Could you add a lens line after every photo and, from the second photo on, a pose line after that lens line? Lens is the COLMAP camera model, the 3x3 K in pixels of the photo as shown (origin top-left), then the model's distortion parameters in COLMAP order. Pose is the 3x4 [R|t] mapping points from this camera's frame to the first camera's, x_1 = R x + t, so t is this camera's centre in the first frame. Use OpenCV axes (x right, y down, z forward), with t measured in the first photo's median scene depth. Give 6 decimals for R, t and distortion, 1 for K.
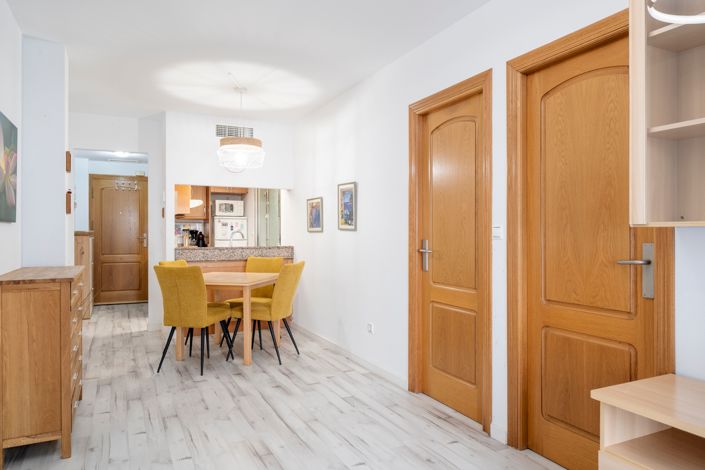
lens RADIAL K [[584.7, 0, 357.0], [0, 584.7, 229.4], [0, 0, 1]] dist [0.049686, 0.042416]
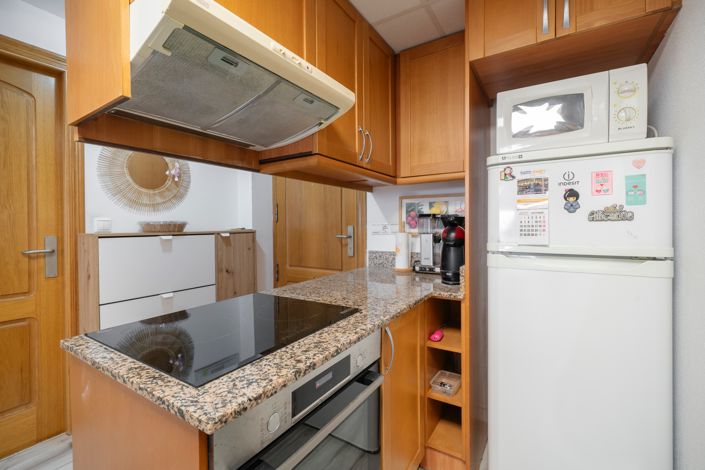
lens RADIAL K [[322.7, 0, 333.6], [0, 322.7, 222.5], [0, 0, 1]] dist [0.000890, 0.000878]
pose [[0.548356, -0.009350, -0.836192, -0.252971], [0.012275, 0.999920, -0.003131, 0.007837], [0.836155, -0.008547, 0.548427, 1.338776]]
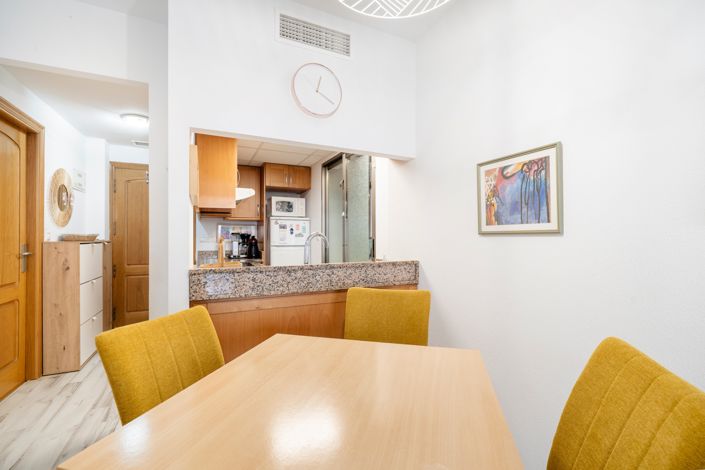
lens RADIAL K [[322.7, 0, 353.9], [0, 322.7, 234.6], [0, 0, 1]] dist [0.000890, 0.000878]
pose [[0.999573, -0.000417, 0.029205, -0.218329], [0.000521, 0.999994, -0.003552, 0.006080], [-0.029204, 0.003566, 0.999567, 0.856097]]
